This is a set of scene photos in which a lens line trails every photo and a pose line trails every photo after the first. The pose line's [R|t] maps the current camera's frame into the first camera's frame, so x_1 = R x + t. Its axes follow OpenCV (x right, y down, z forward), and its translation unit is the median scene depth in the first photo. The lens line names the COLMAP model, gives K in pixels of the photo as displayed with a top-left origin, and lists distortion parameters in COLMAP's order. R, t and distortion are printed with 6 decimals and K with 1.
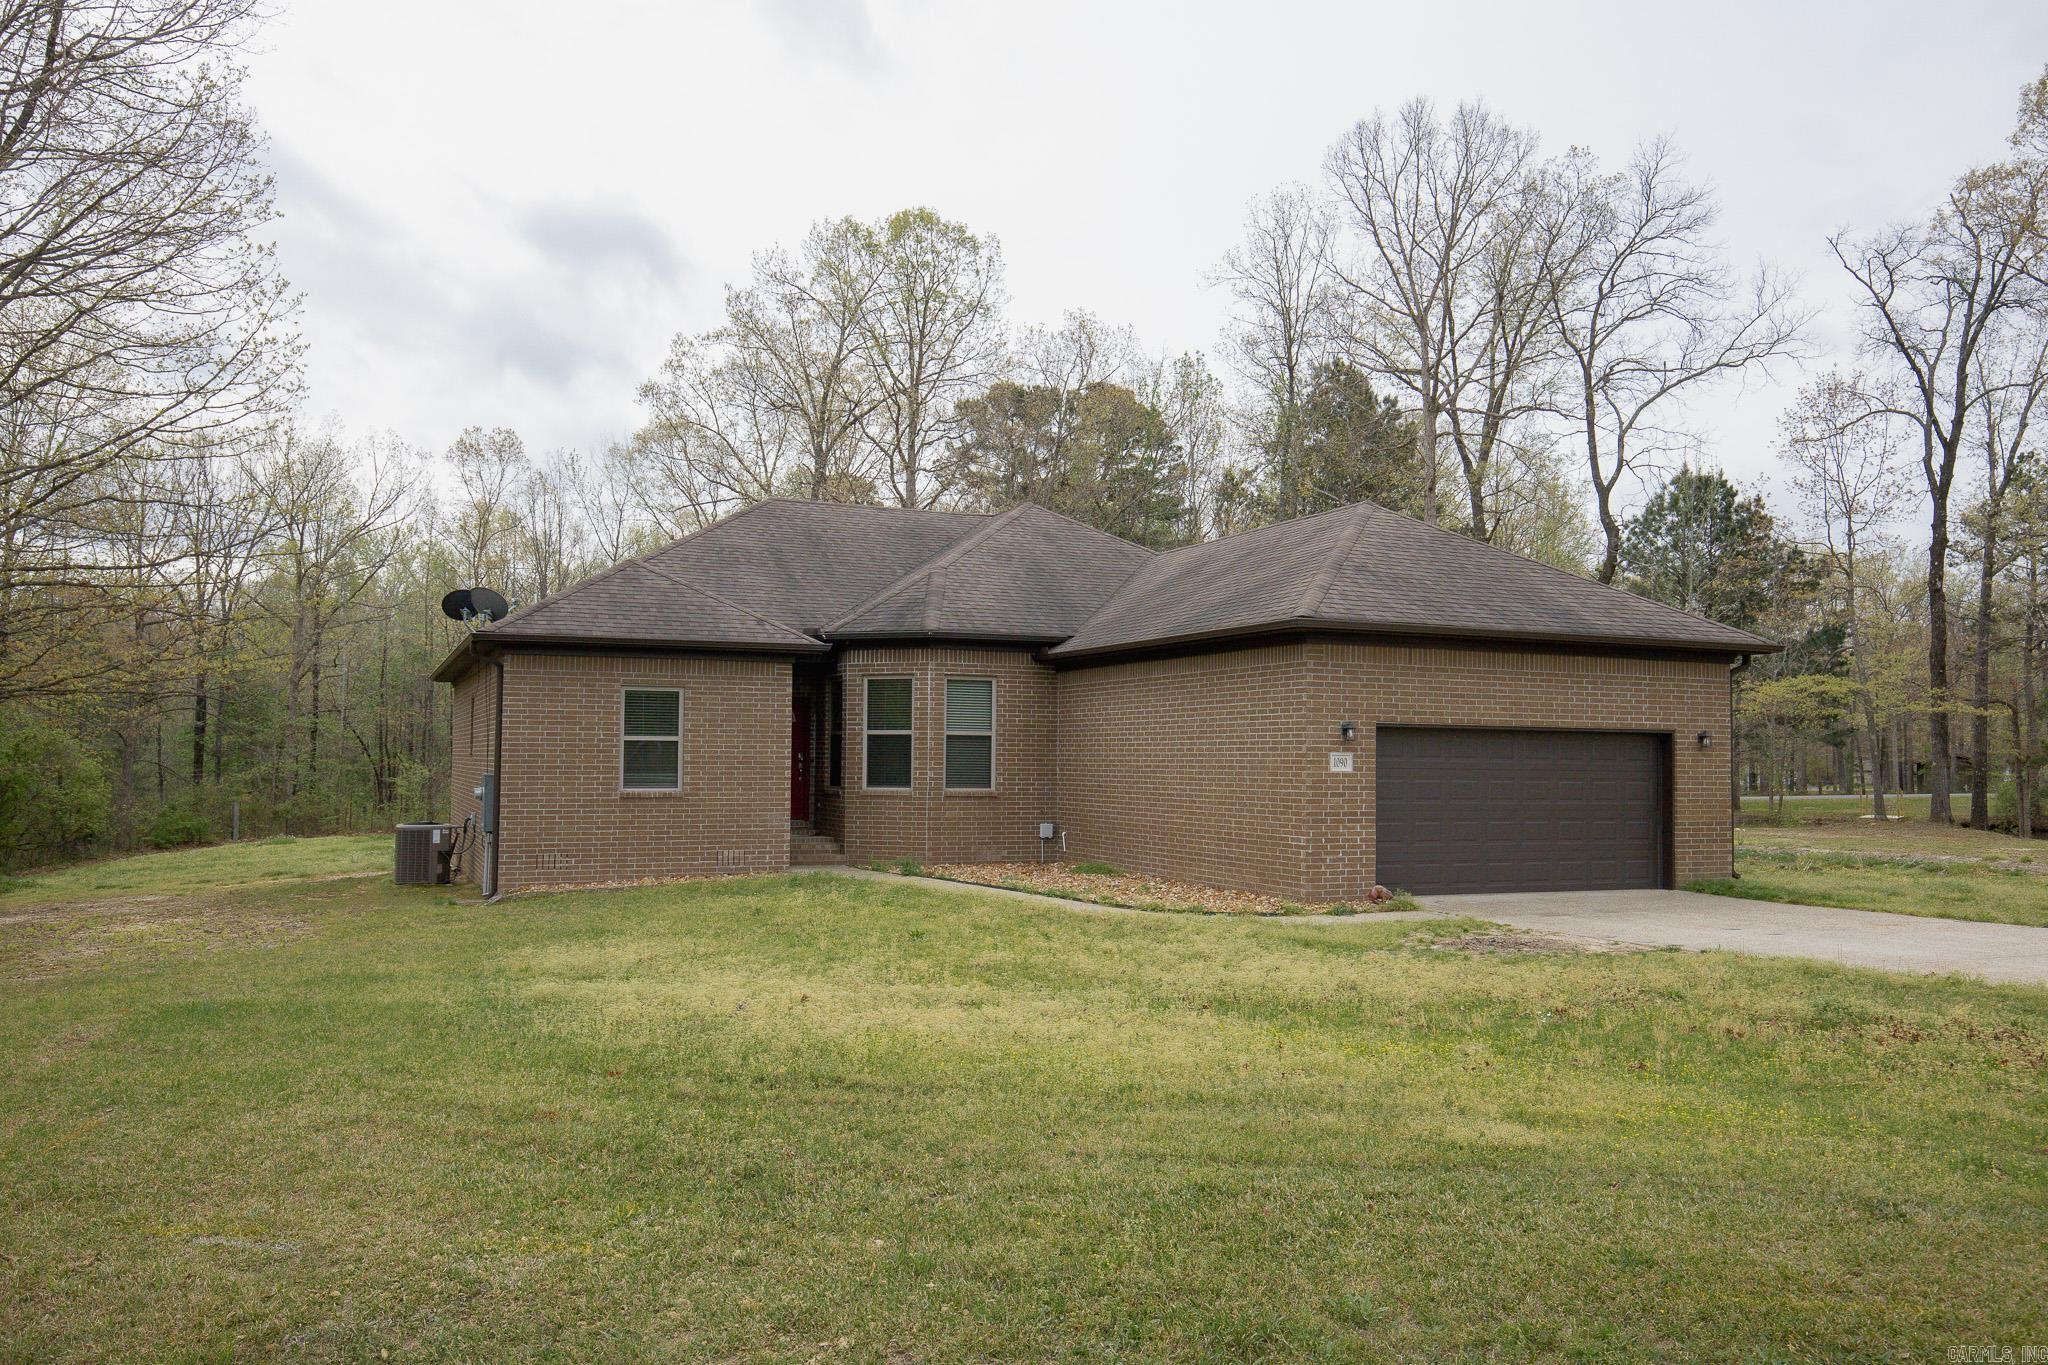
lens RADIAL K [[1498.9, 0, 1013.8], [0, 1498.9, 680.0], [0, 0, 1]] dist [0.012423, -0.001632]
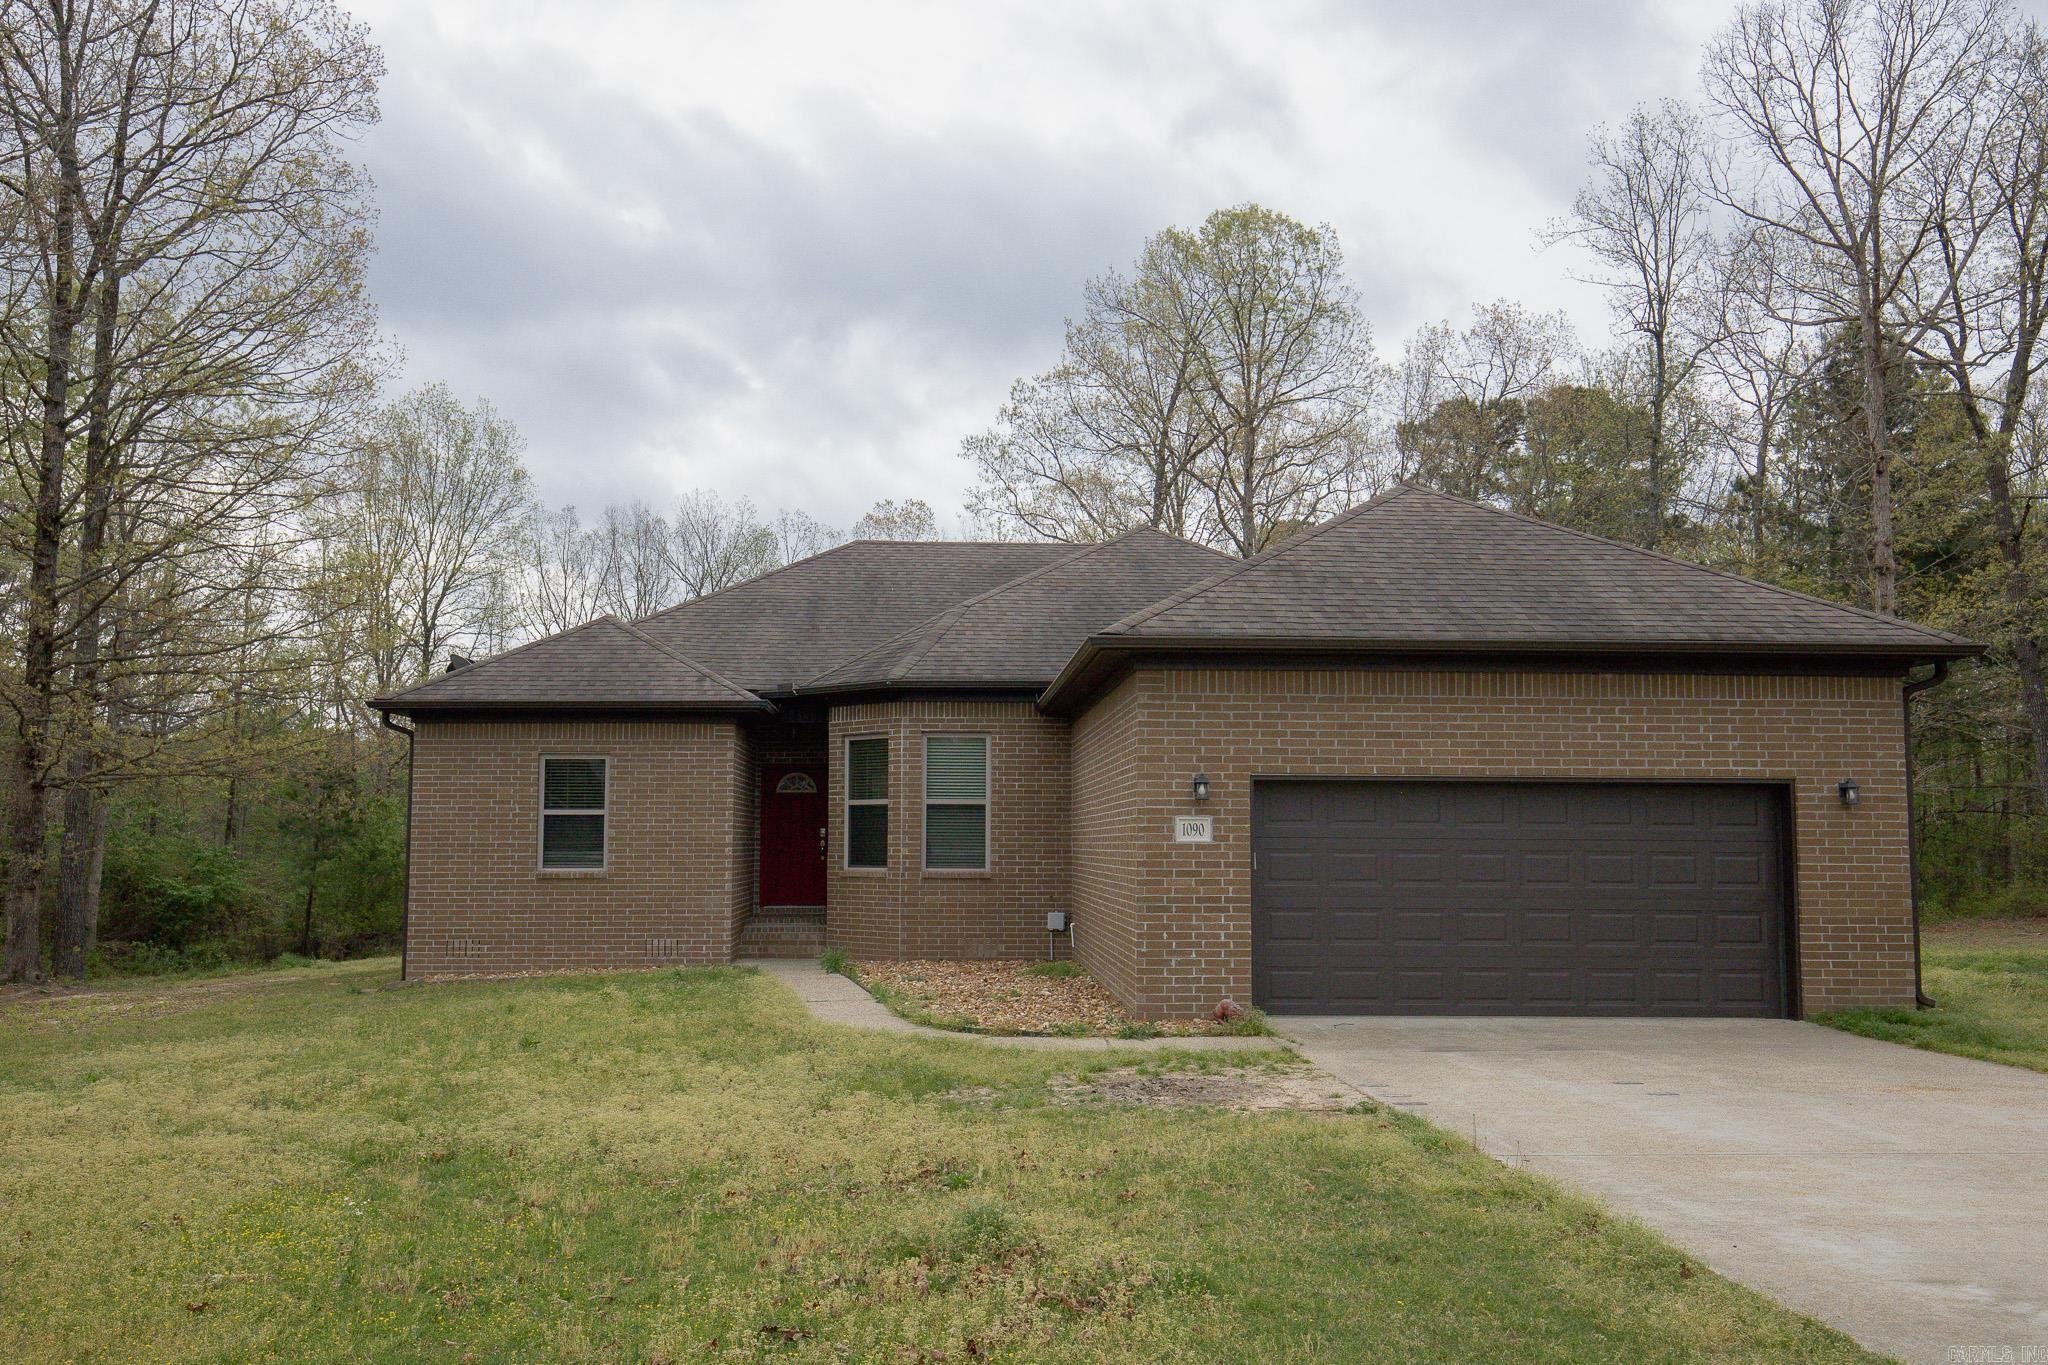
lens RADIAL K [[1637.5, 0, 1010.7], [0, 1637.5, 680.1], [0, 0, 1]] dist [0.011603, 0.024029]
pose [[0.931075, -0.042059, -0.362395, 0.359373], [0.024795, 0.998331, -0.052159, 0.017888], [0.363984, 0.039578, 0.930564, 0.181024]]
